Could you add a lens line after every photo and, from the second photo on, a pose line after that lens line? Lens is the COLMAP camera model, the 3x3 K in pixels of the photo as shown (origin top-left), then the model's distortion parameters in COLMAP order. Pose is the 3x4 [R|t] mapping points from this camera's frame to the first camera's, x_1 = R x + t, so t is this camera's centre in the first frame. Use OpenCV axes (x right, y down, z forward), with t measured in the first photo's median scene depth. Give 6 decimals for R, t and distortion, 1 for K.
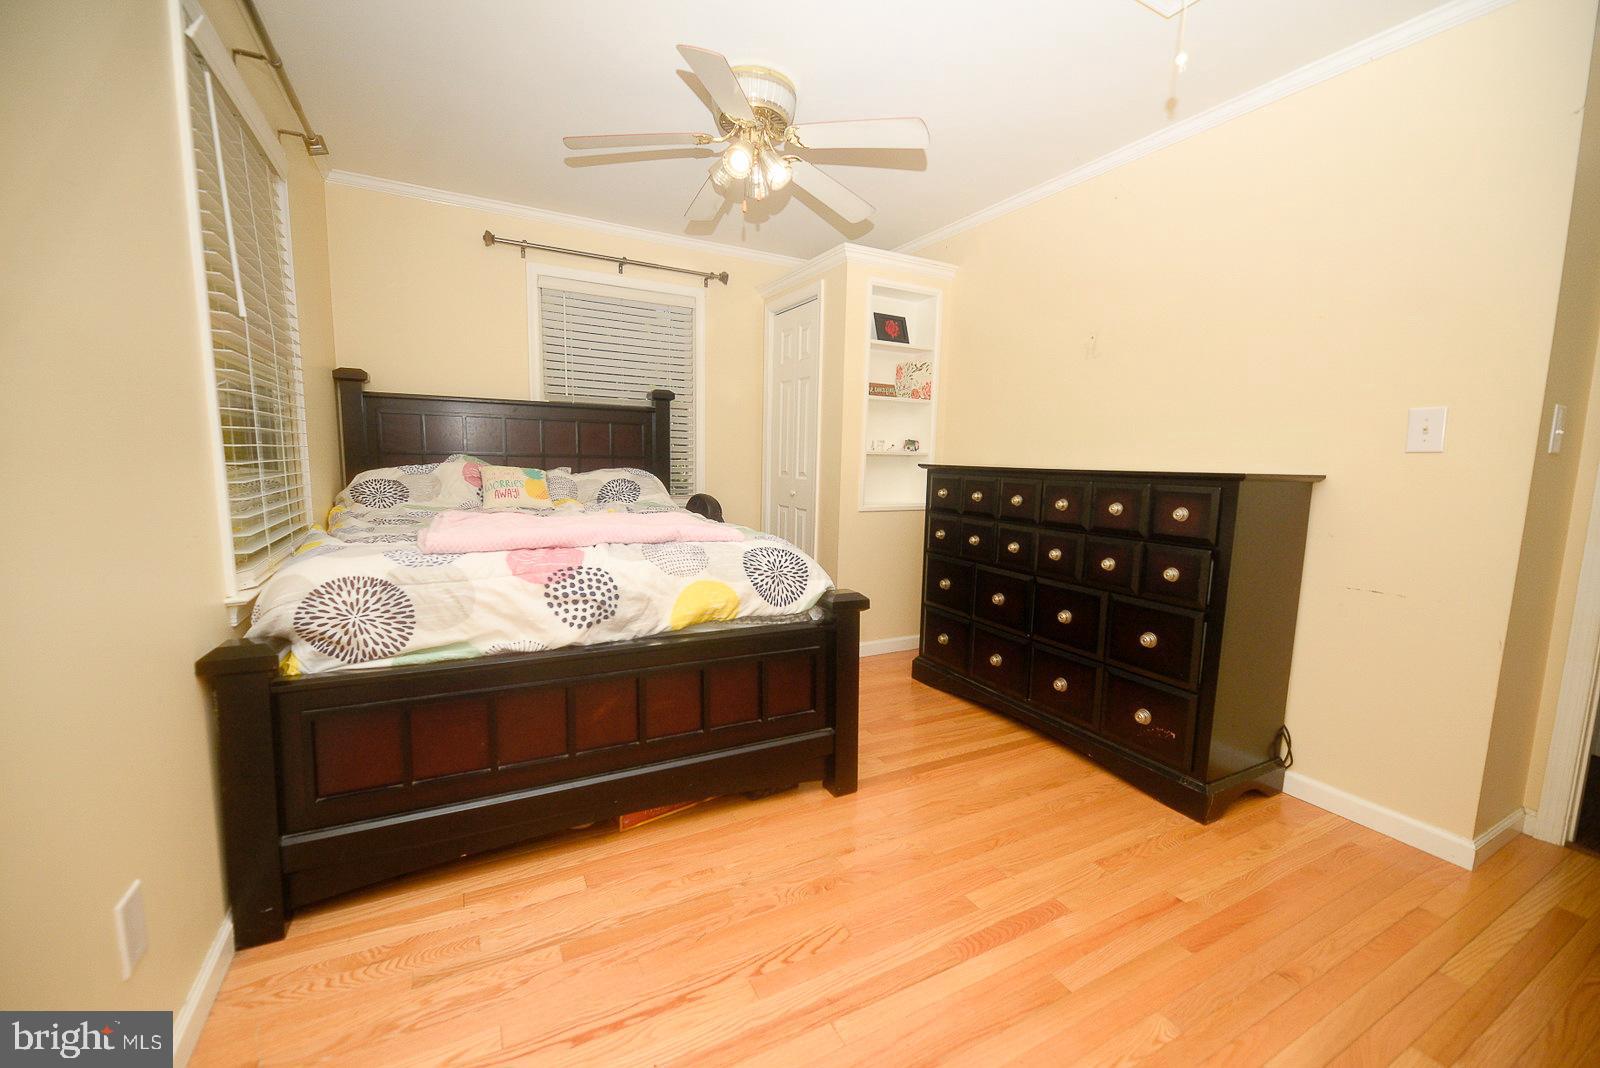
lens RADIAL K [[645.3, 0, 806.6], [0, 645.3, 535.8], [0, 0, 1]] dist [0.005637, -0.005408]
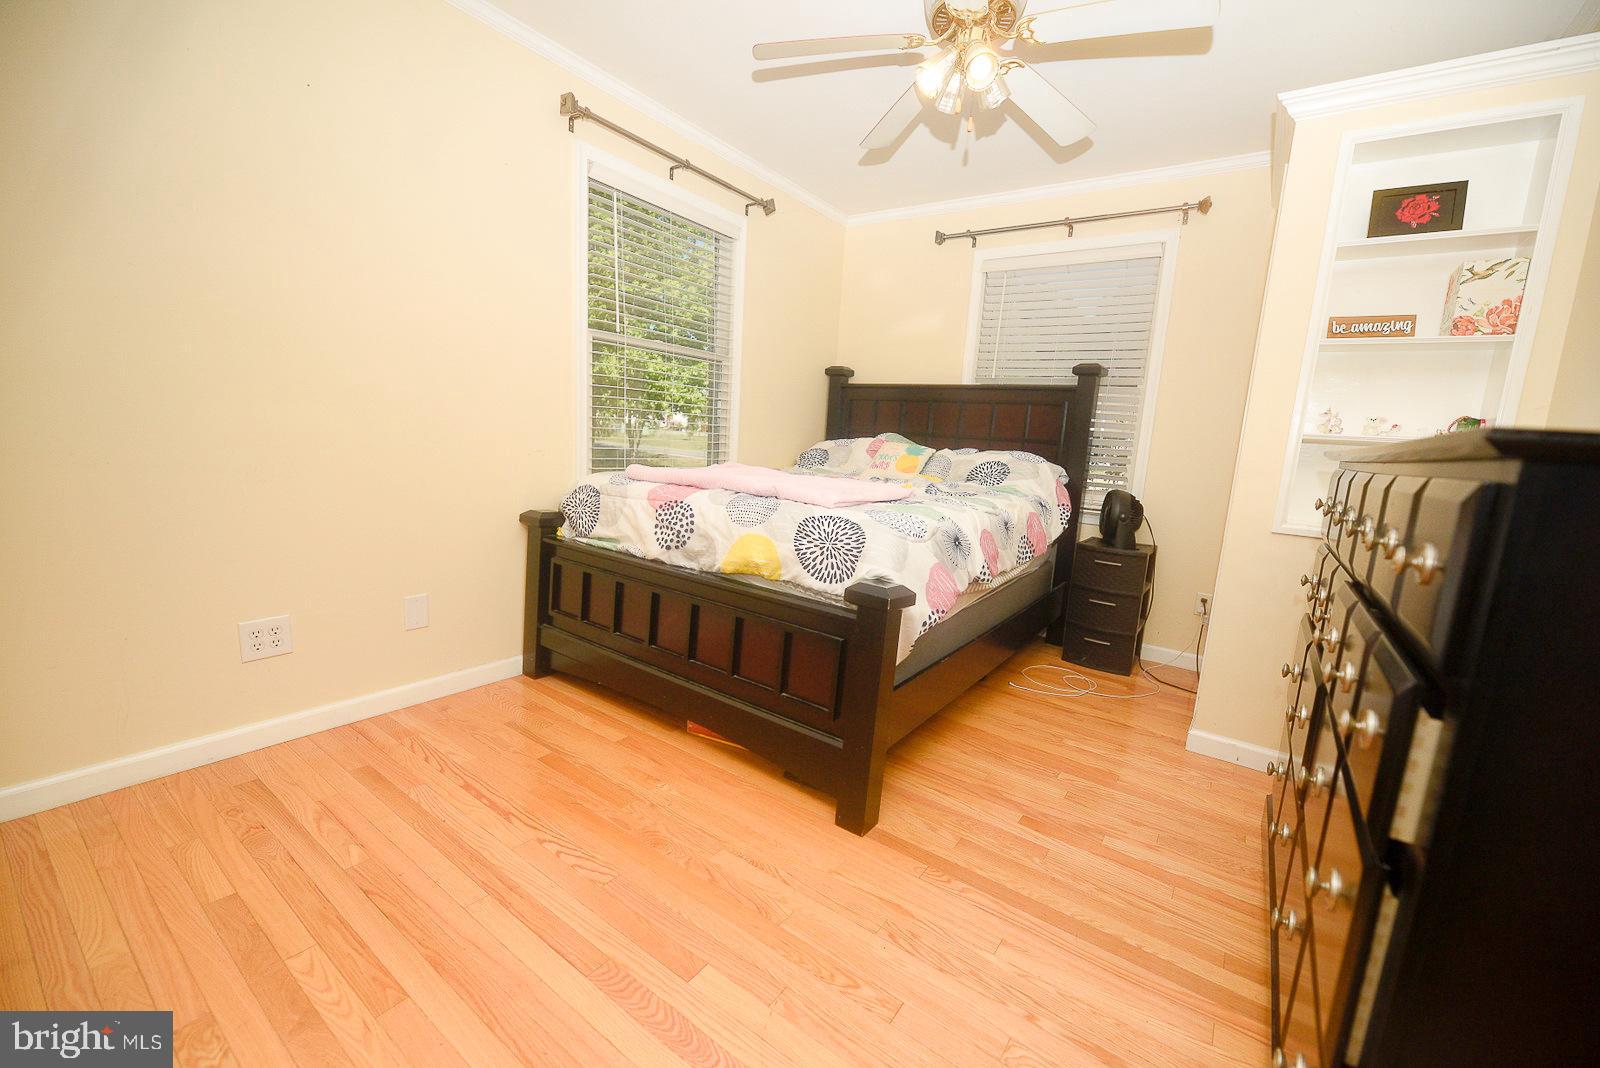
lens RADIAL K [[645.3, 0, 806.6], [0, 645.3, 535.8], [0, 0, 1]] dist [0.005637, -0.005408]
pose [[0.440583, 0.145875, -0.885780, 0.725985], [-0.160749, 0.983581, 0.082026, -0.023075], [0.883202, 0.106249, 0.456798, 0.559216]]
